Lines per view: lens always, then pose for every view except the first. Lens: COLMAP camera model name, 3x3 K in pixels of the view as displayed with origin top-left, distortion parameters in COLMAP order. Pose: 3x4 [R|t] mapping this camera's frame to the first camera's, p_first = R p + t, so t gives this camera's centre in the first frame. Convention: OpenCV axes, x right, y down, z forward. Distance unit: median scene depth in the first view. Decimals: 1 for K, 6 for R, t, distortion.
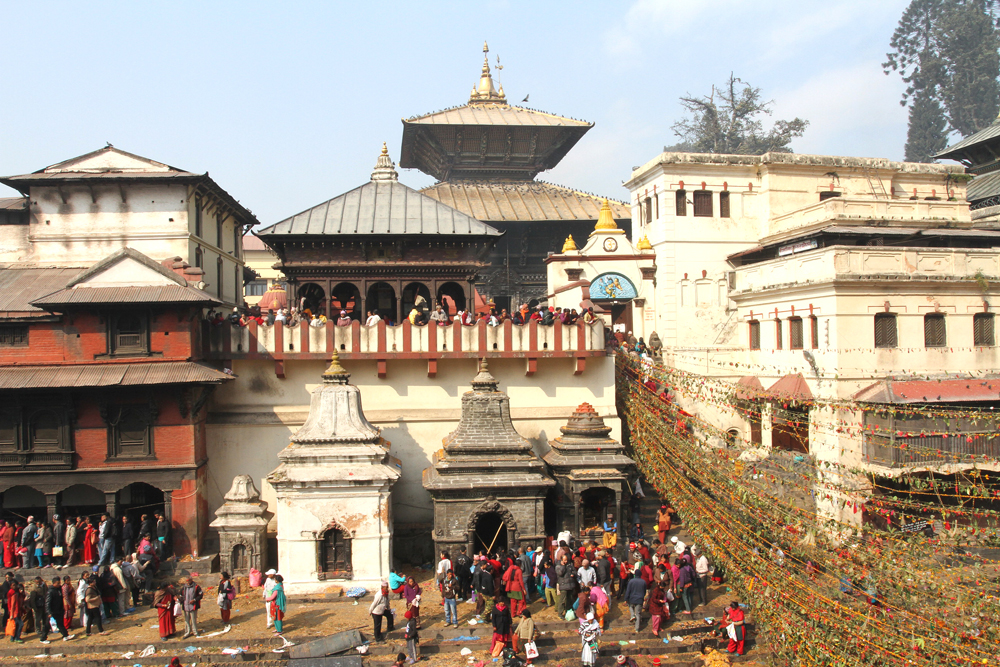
lens RADIAL K [[823.7, 0, 517.4], [0, 823.7, 325.2], [0, 0, 1]] dist [-0.061543, -0.000949]
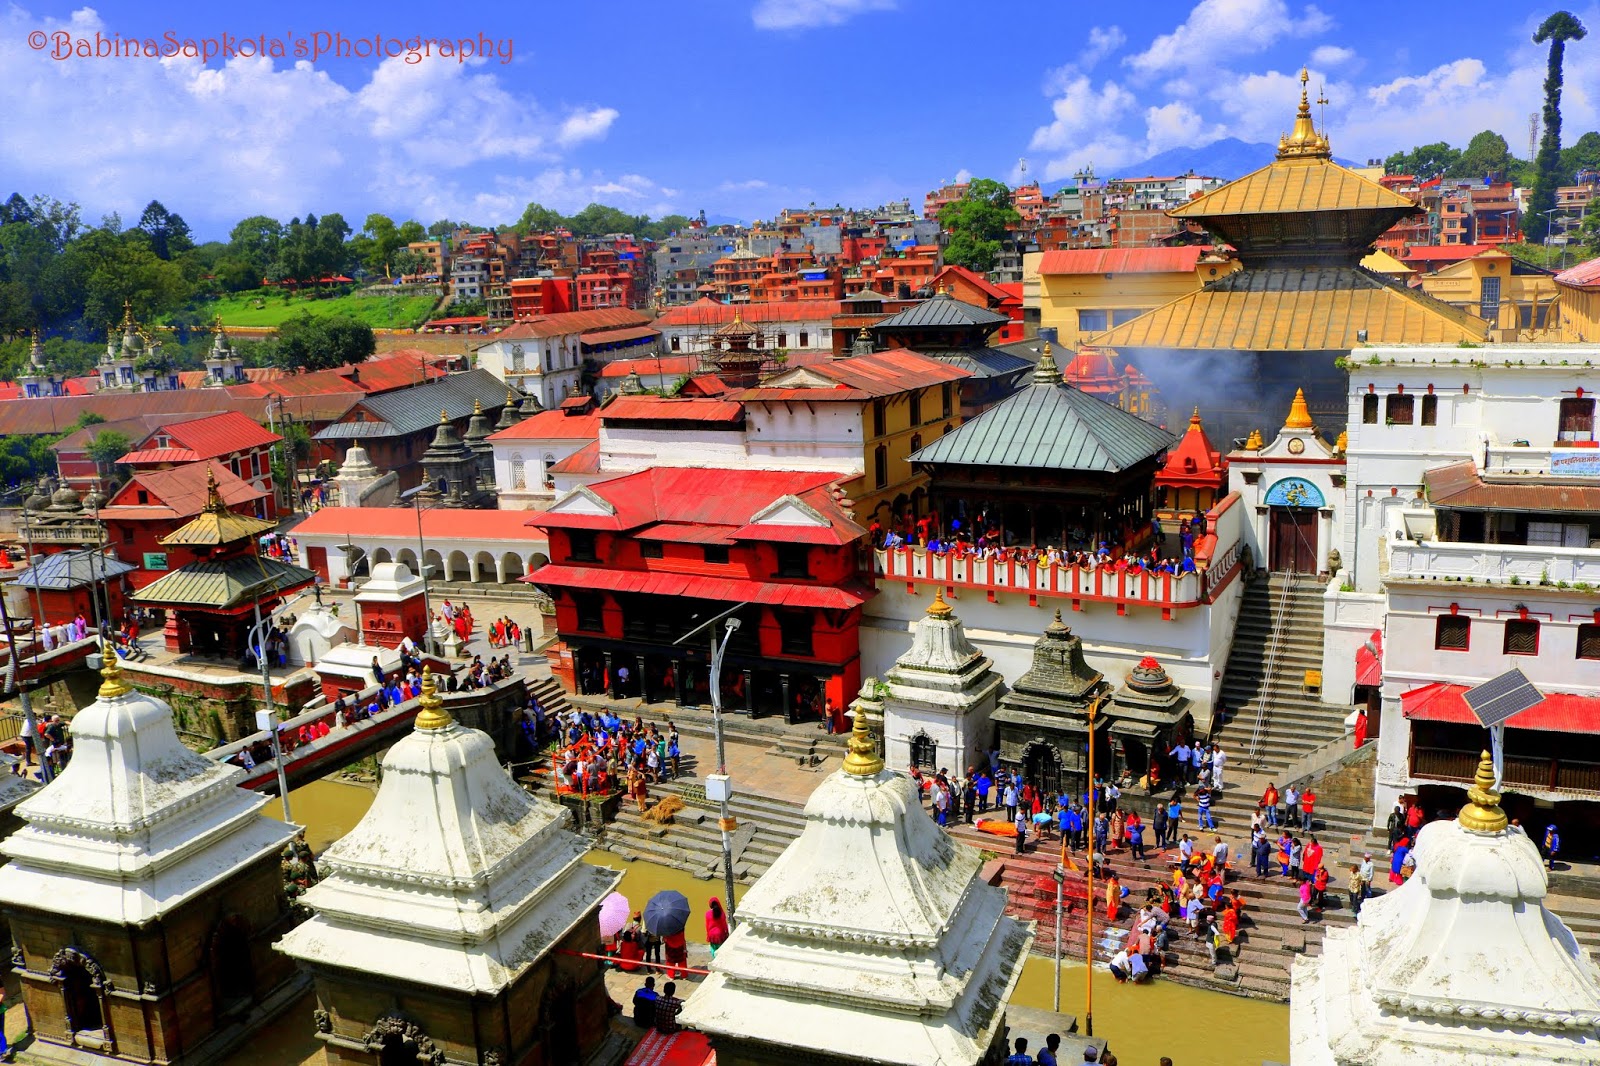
lens RADIAL K [[1314.2, 0, 840.9], [0, 1314.2, 536.3], [0, 0, 1]] dist [-0.122210, 0.026649]
pose [[0.817270, 0.104749, -0.566654, 0.622836], [0.032088, 0.973542, 0.226244, -0.406978], [0.575361, -0.203085, 0.792286, -0.487426]]
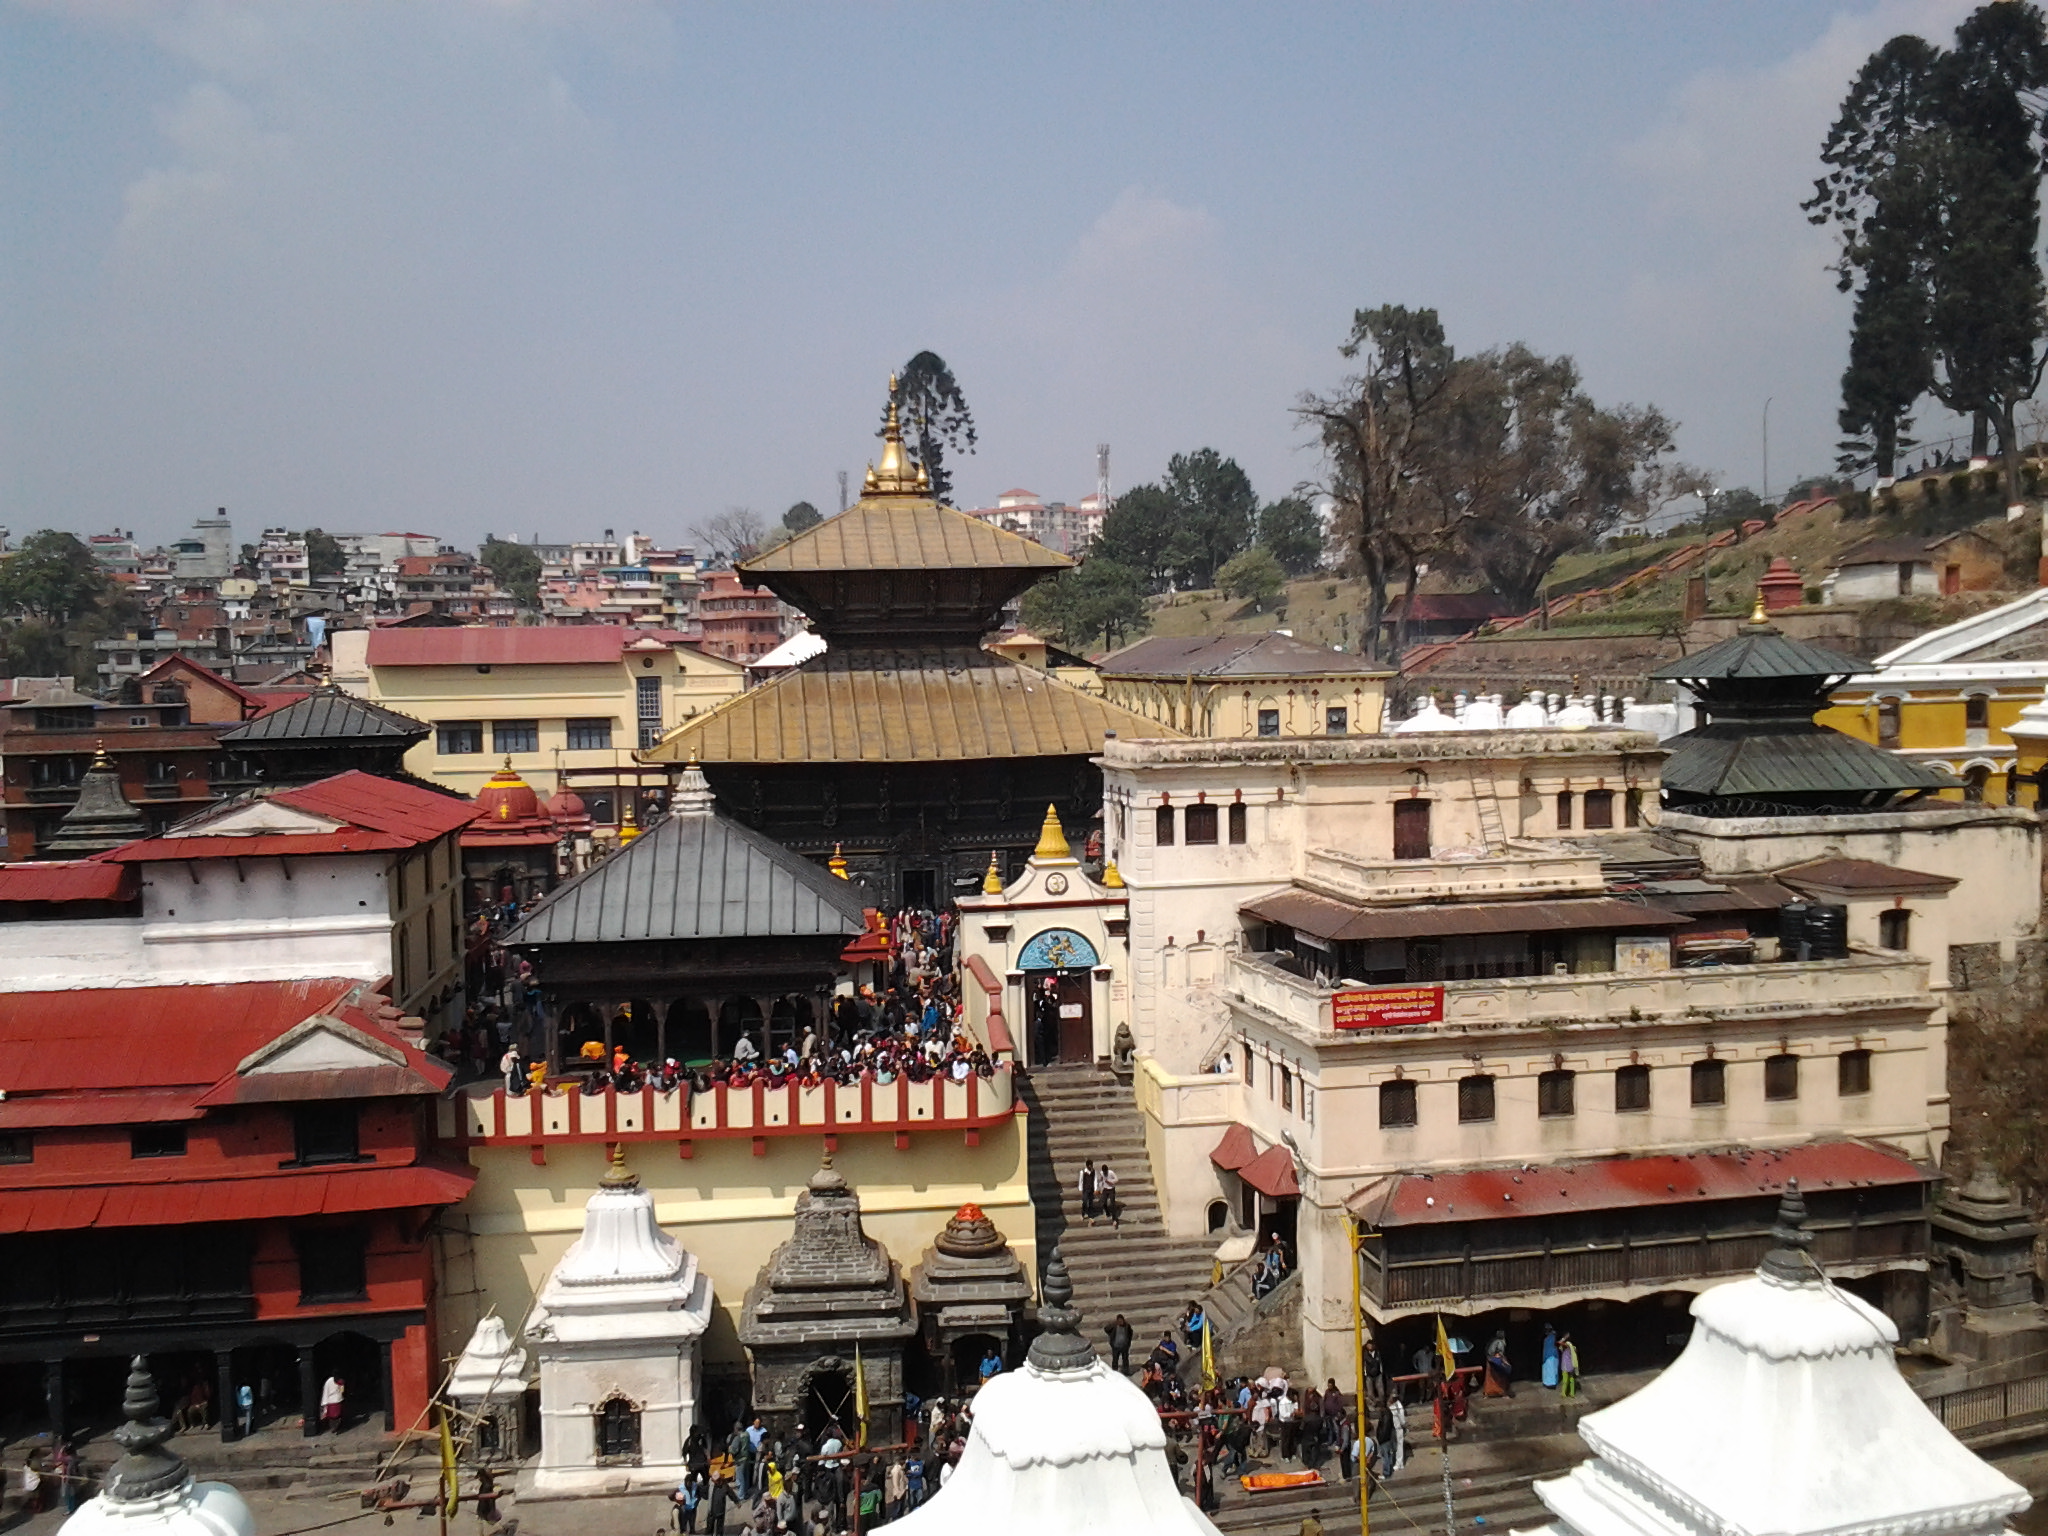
lens RADIAL K [[1946.5, 0, 1071.8], [0, 1946.5, 780.8], [0, 0, 1]] dist [0.039925, 0.000000]
pose [[0.999997, 0.001706, 0.001834, 0.148657], [-0.001857, 0.996323, 0.085652, -0.371765], [-0.001681, -0.085656, 0.996323, -0.586070]]
